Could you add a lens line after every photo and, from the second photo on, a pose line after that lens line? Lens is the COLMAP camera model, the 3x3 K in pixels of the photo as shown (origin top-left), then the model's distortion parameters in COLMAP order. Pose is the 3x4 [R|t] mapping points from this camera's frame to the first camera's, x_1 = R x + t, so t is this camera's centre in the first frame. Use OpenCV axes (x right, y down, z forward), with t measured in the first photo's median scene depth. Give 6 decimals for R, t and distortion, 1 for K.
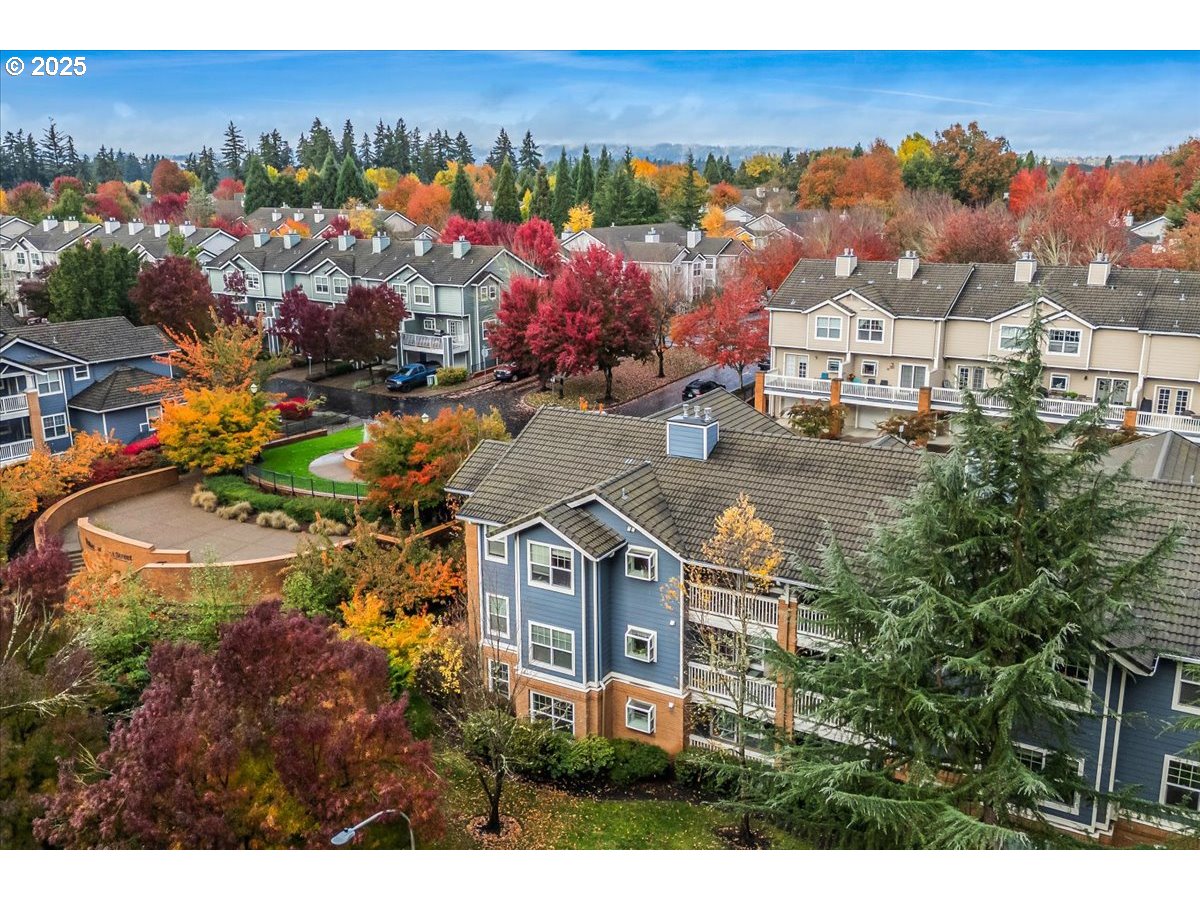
lens RADIAL K [[1006.2, 0, 591.8], [0, 1006.2, 448.4], [0, 0, 1]] dist [0.124211, -0.192524]
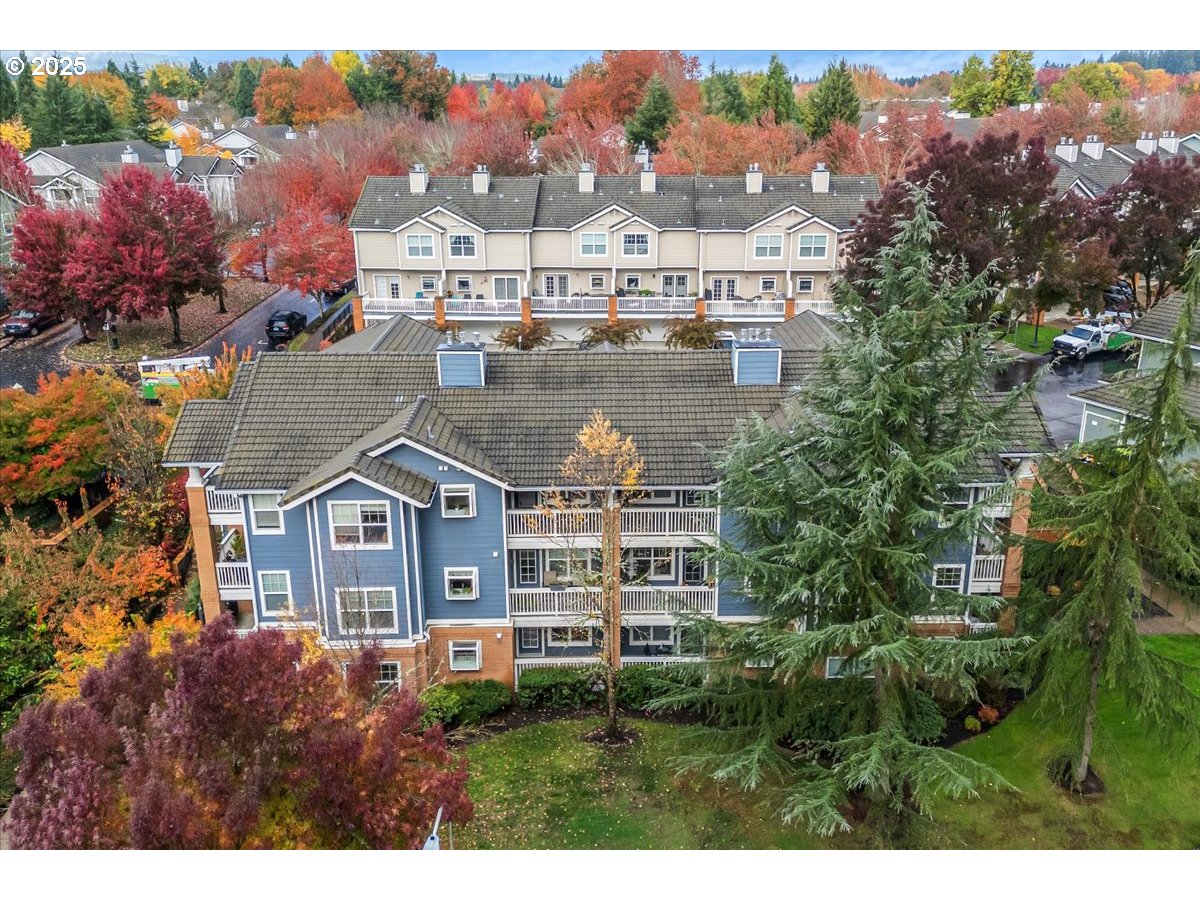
lens RADIAL K [[1006.2, 0, 591.8], [0, 1006.2, 448.4], [0, 0, 1]] dist [0.124211, -0.192524]
pose [[0.863698, -0.166043, 0.475874, -0.144511], [0.129151, 0.985563, 0.109479, -0.012031], [-0.487182, -0.033097, 0.872673, 0.051519]]
